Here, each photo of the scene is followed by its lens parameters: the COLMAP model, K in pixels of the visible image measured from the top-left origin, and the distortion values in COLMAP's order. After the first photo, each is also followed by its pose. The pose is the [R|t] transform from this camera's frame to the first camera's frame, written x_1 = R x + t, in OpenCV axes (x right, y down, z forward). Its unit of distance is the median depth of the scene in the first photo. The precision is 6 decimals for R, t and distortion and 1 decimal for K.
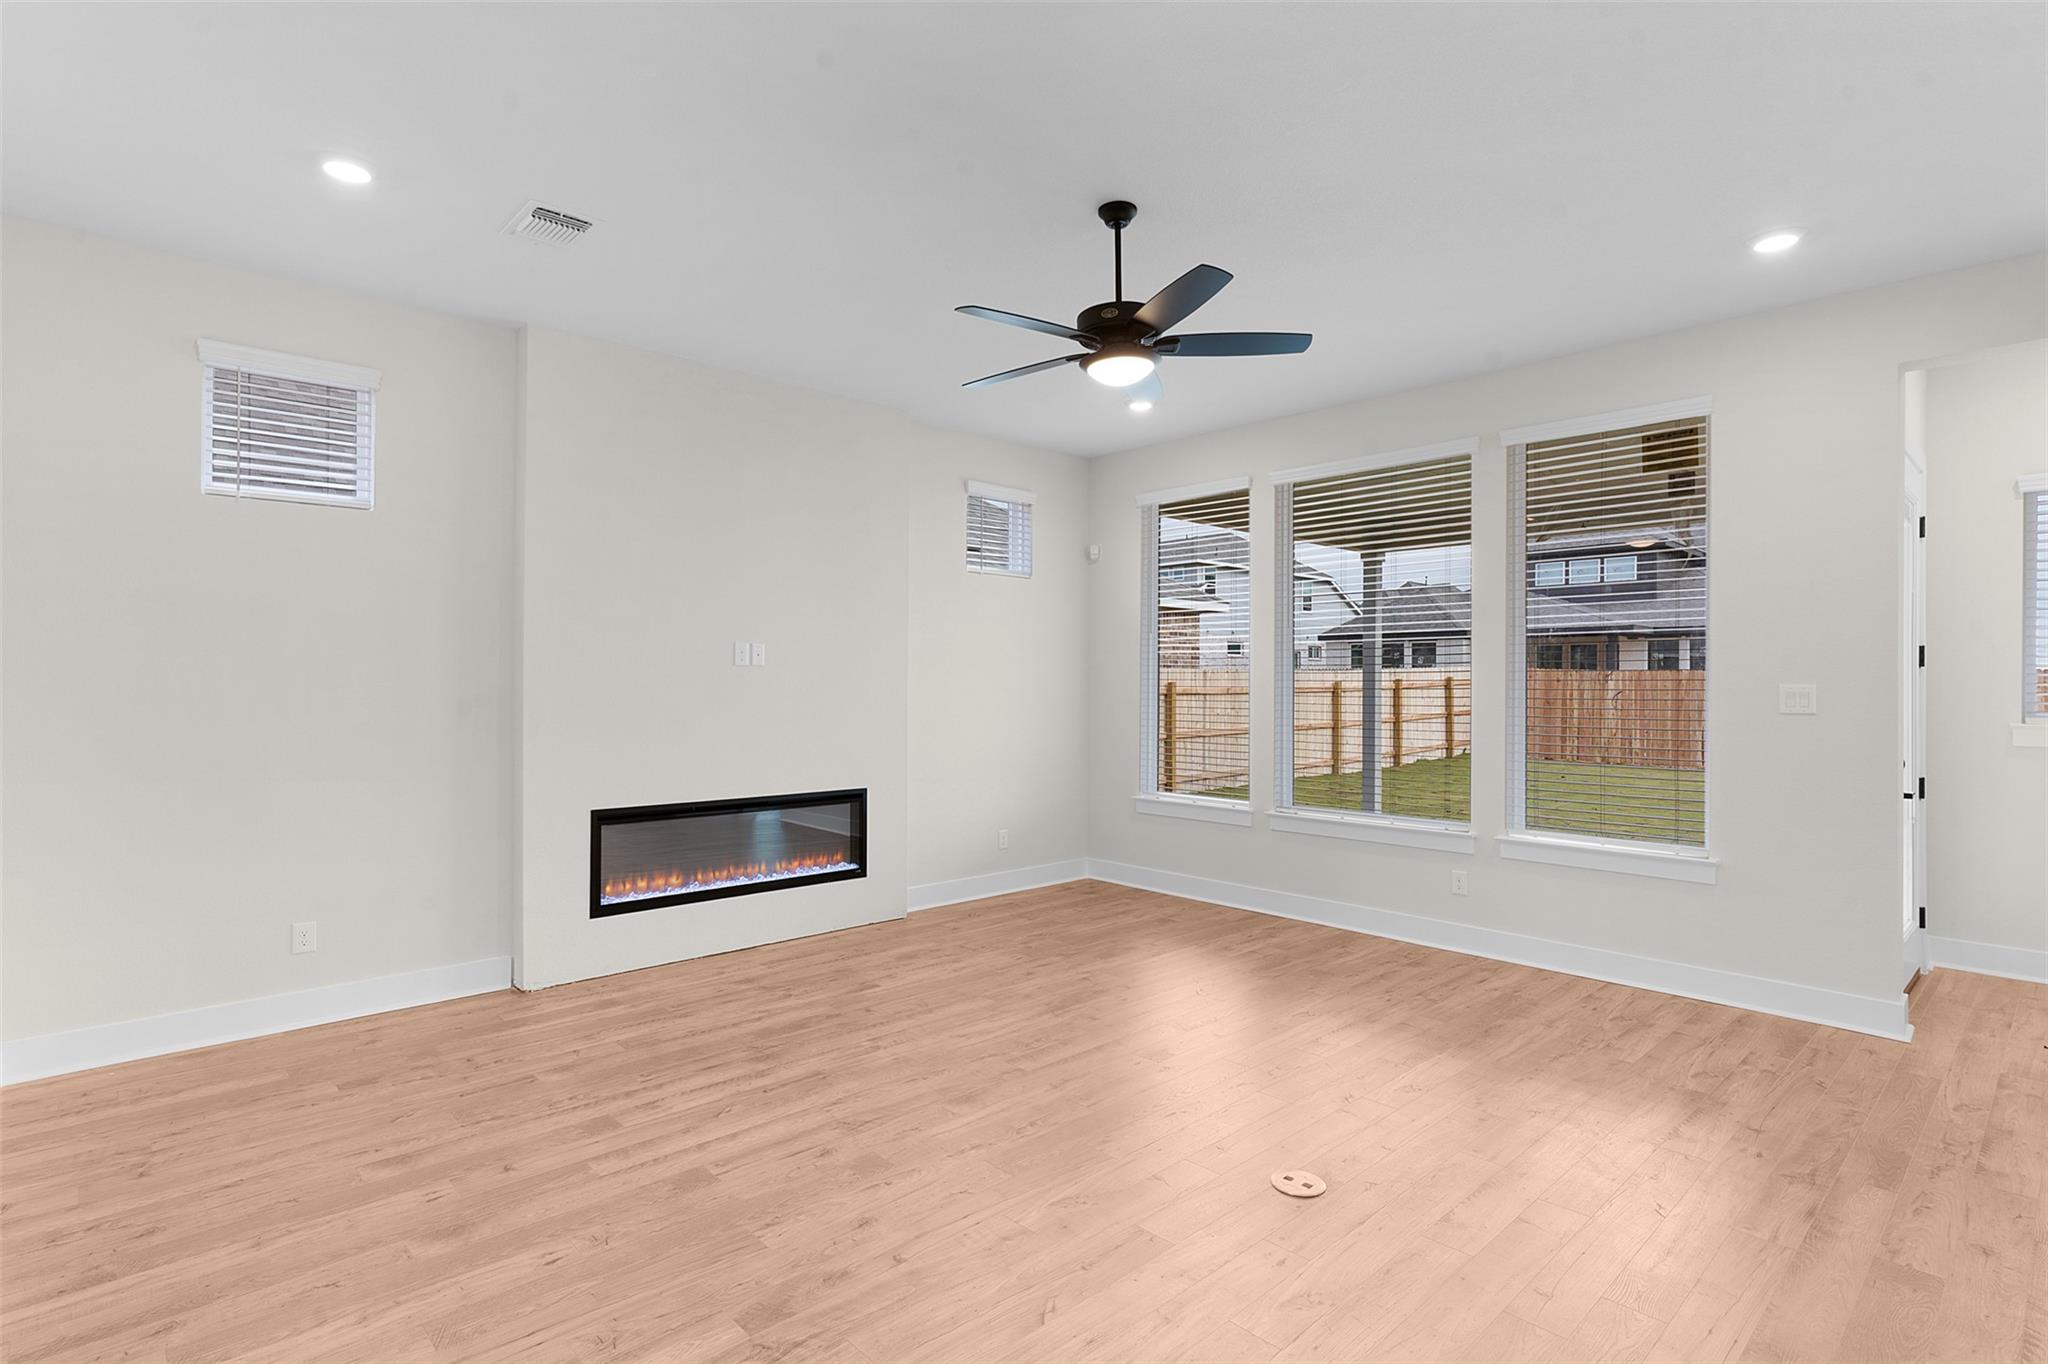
lens RADIAL K [[991.2, 0, 1021.7], [0, 991.2, 678.9], [0, 0, 1]] dist [0.004623, 0.000069]
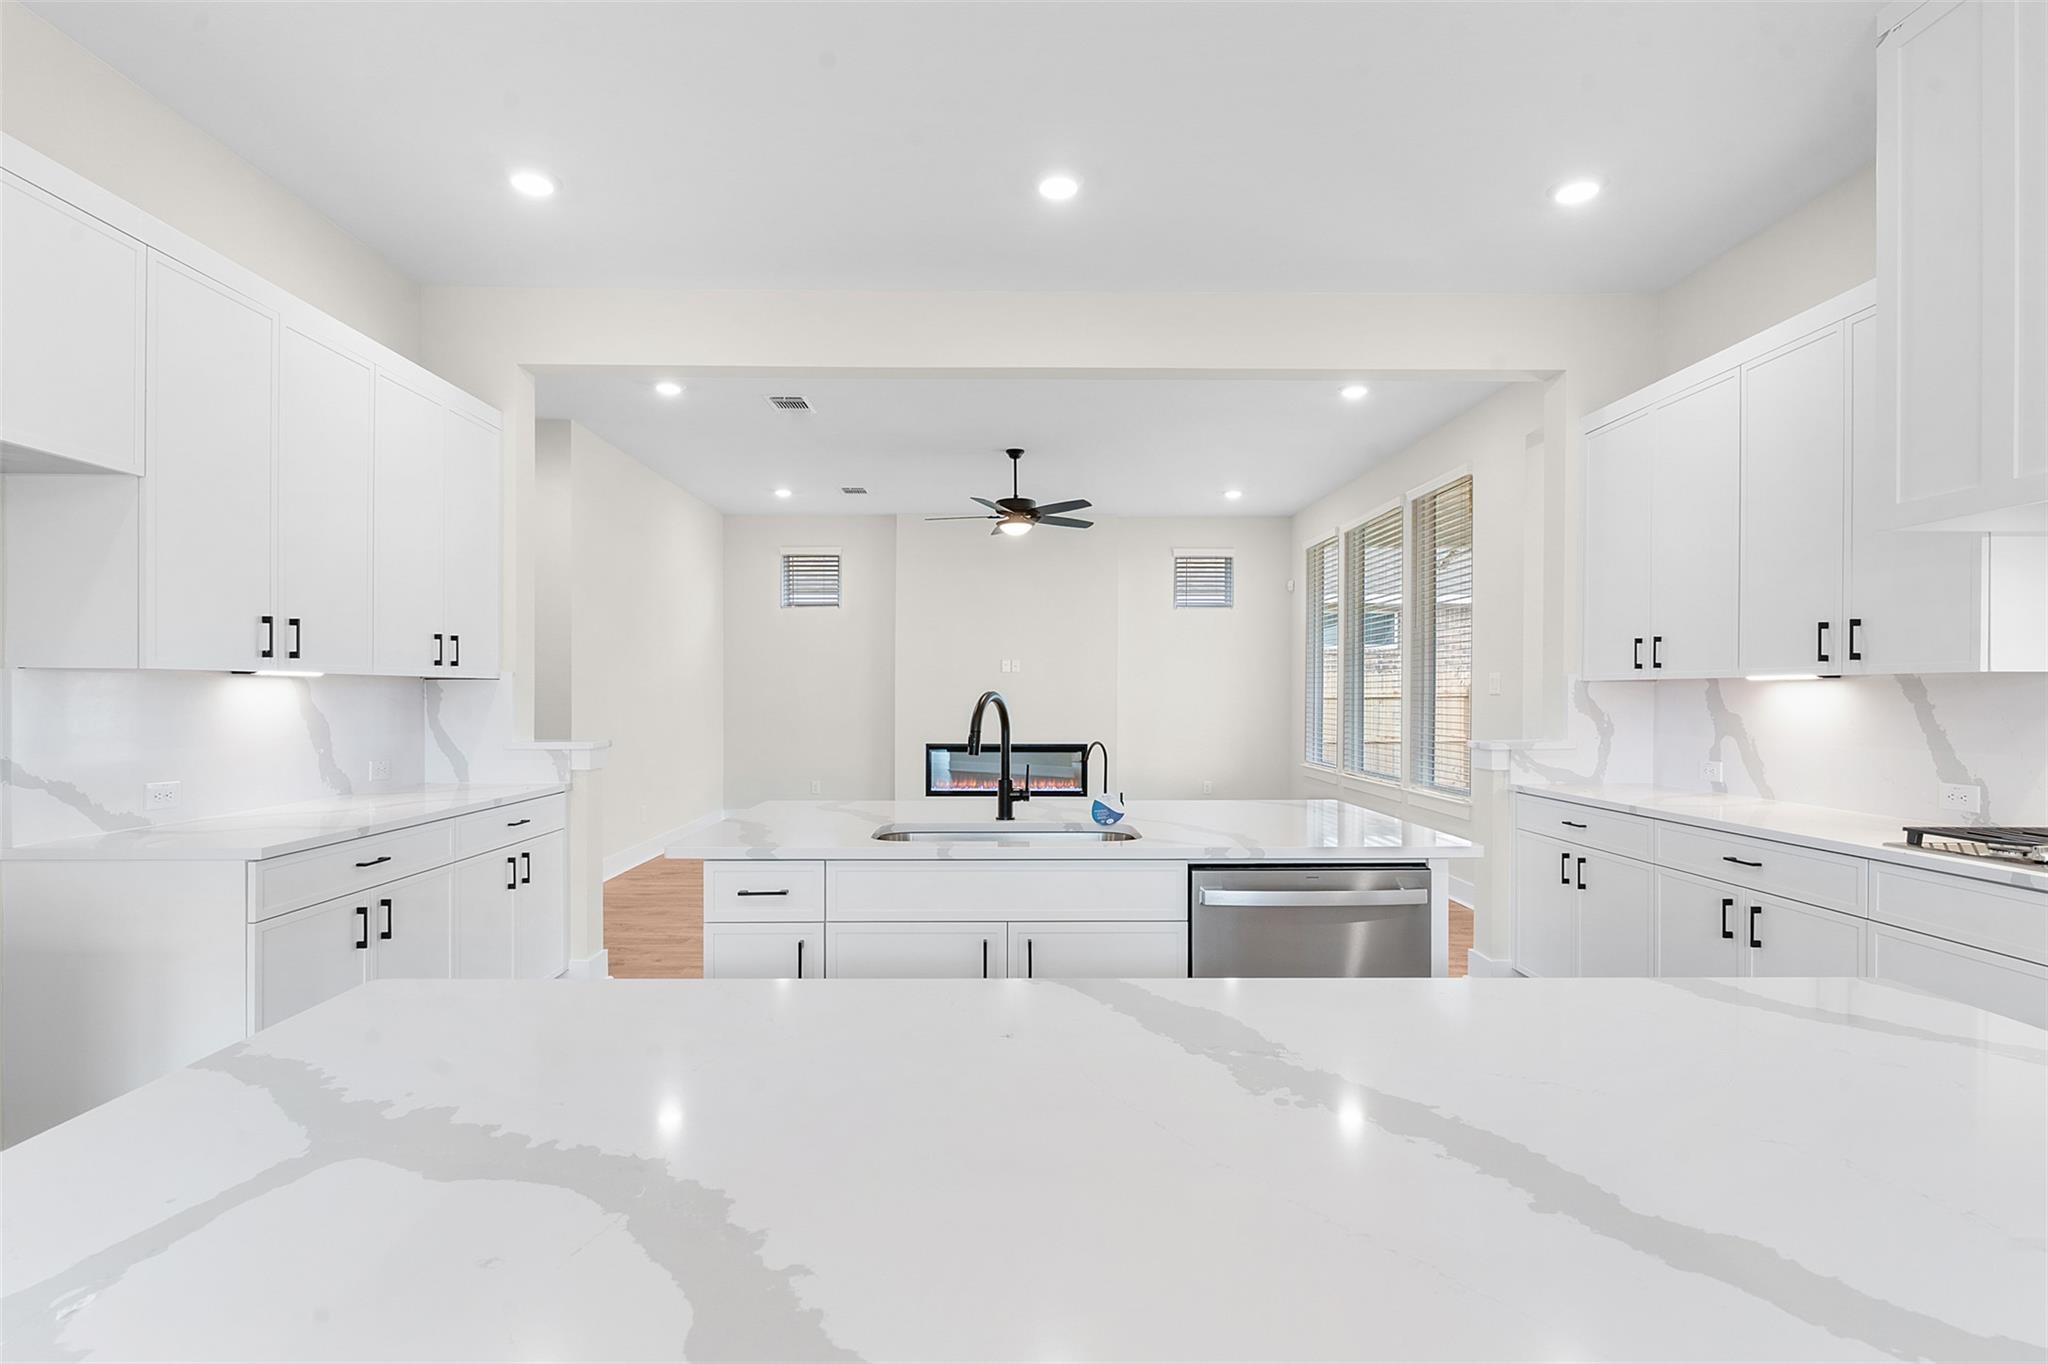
lens RADIAL K [[991.2, 0, 1023.9], [0, 991.2, 688.5], [0, 0, 1]] dist [0.004623, 0.000069]
pose [[0.757405, -0.003669, -0.652935, 0.978202], [0.006505, 0.999977, 0.001927, 0.014396], [0.652913, -0.005706, 0.757412, -0.387358]]
